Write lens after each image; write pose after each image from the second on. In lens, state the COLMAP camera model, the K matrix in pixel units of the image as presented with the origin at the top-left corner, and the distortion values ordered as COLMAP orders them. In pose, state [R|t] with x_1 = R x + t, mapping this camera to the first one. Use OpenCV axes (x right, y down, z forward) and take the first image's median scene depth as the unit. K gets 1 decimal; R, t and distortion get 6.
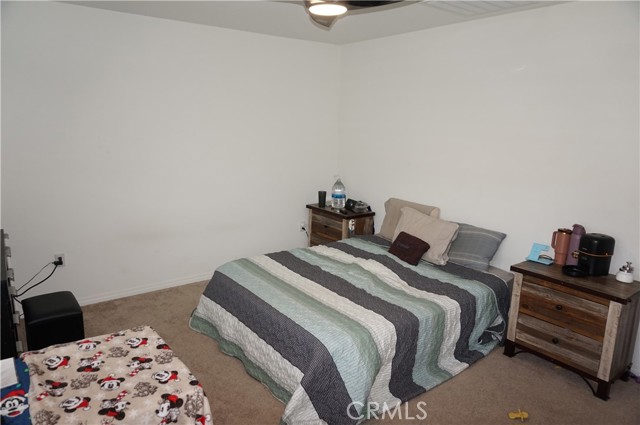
lens RADIAL K [[434.0, 0, 317.8], [0, 434.0, 211.1], [0, 0, 1]] dist [-0.059241, 0.047451]
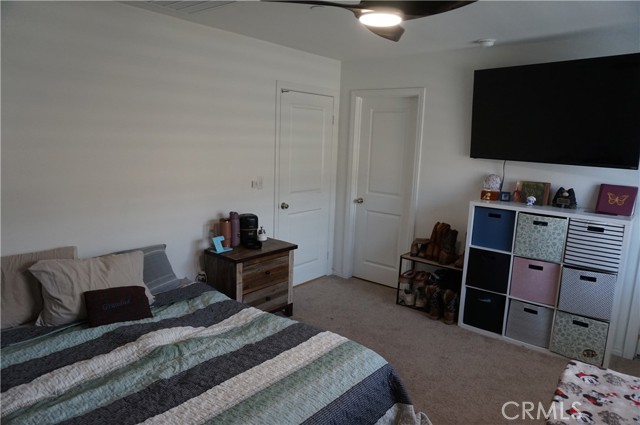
lens RADIAL K [[434.0, 0, 318.0], [0, 434.0, 212.5], [0, 0, 1]] dist [-0.059241, 0.047451]
pose [[-0.229061, -0.203415, 0.951921, -0.657773], [0.152055, 0.958440, 0.241397, -0.234791], [-0.961463, 0.200039, -0.188611, 1.011552]]
